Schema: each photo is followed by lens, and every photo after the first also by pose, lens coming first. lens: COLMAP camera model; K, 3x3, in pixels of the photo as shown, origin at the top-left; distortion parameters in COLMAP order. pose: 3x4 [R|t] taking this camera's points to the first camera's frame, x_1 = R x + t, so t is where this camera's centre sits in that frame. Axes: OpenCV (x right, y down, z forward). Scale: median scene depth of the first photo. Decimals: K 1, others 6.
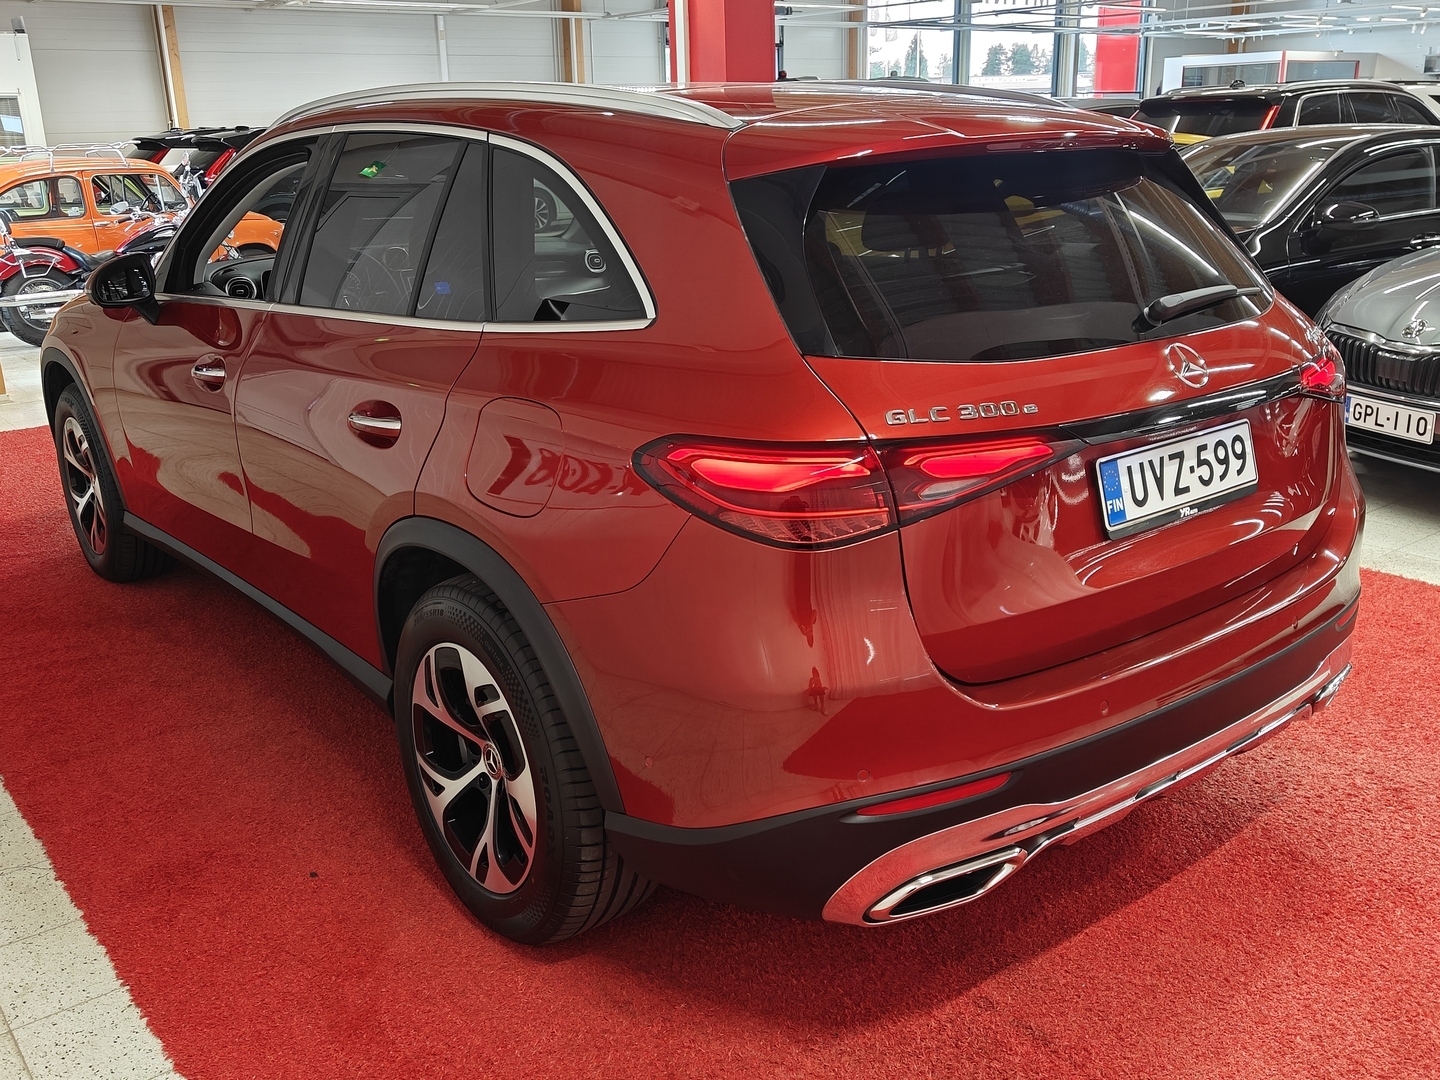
lens RADIAL K [[1322.5, 0, 698.9], [0, 1322.5, 561.1], [0, 0, 1]] dist [0.034177, 0.004395]
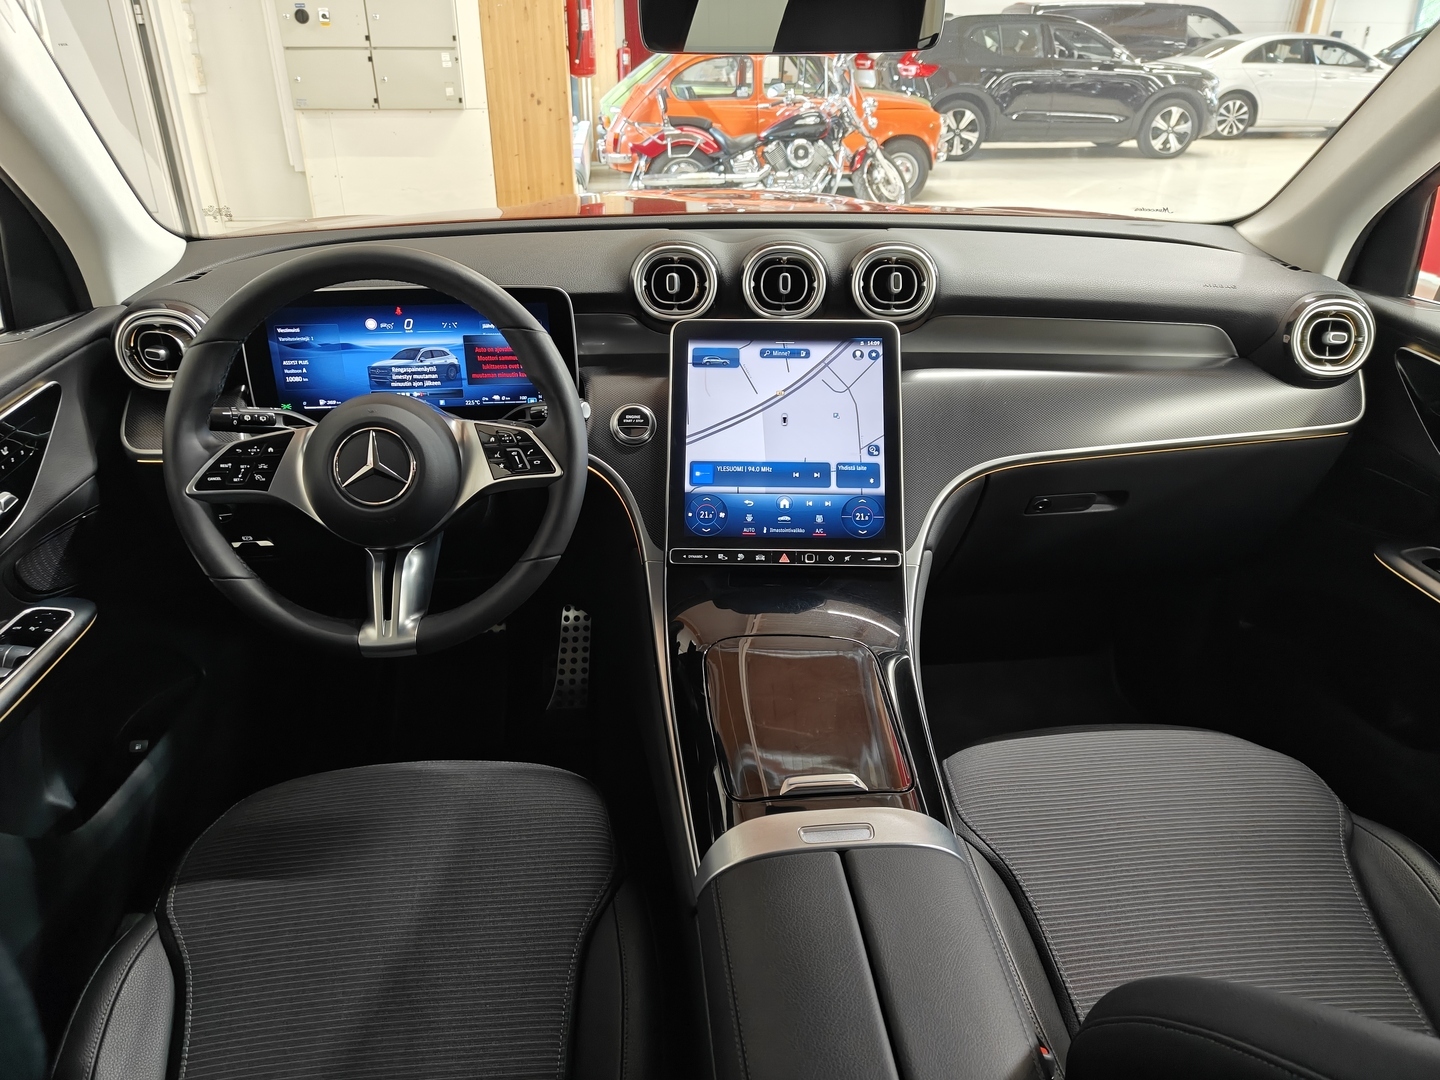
lens RADIAL K [[1009.6, 0, 720.0], [0, 1009.6, 540.0], [0, 0, 1]] dist [0.012529, -0.007086]
pose [[0.846238, 0.261960, -0.463959, -0.159955], [-0.188777, 0.961712, 0.198680, -0.414492], [0.498241, -0.080546, 0.863289, 1.486526]]
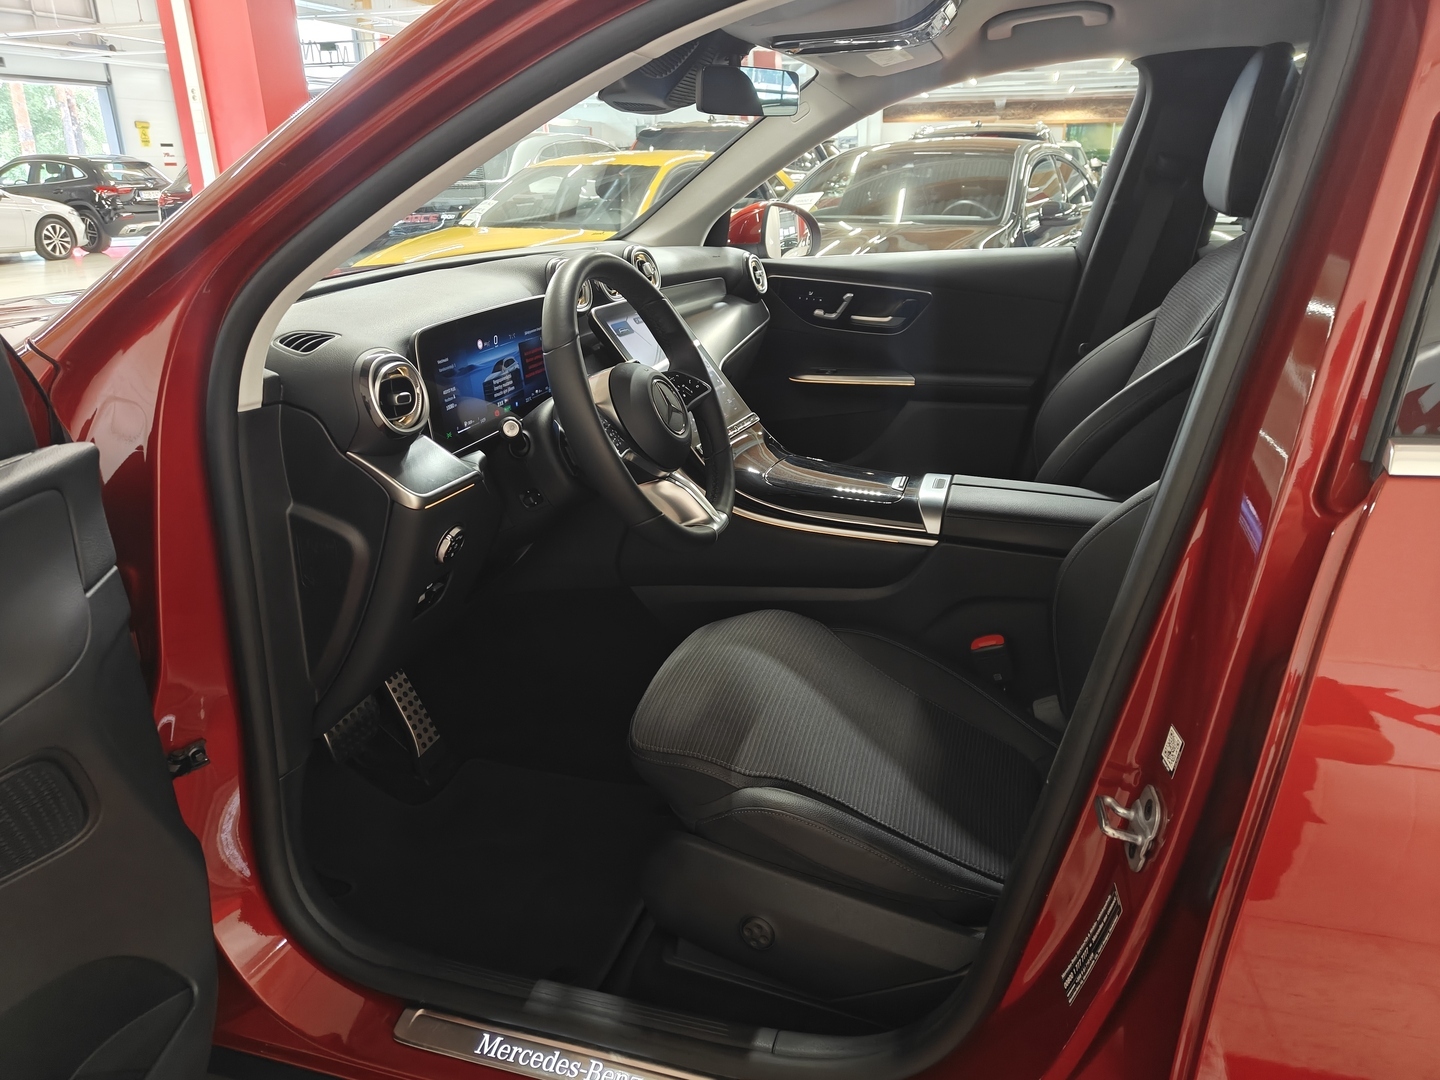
lens RADIAL K [[1020.2, 0, 727.6], [0, 1020.2, 560.3], [0, 0, 1]] dist [0.012370, -0.000883]
pose [[0.799536, -0.196464, 0.567578, -0.787371], [0.170059, 0.980368, 0.099790, -0.302937], [-0.576040, 0.016736, 0.817250, 1.299561]]
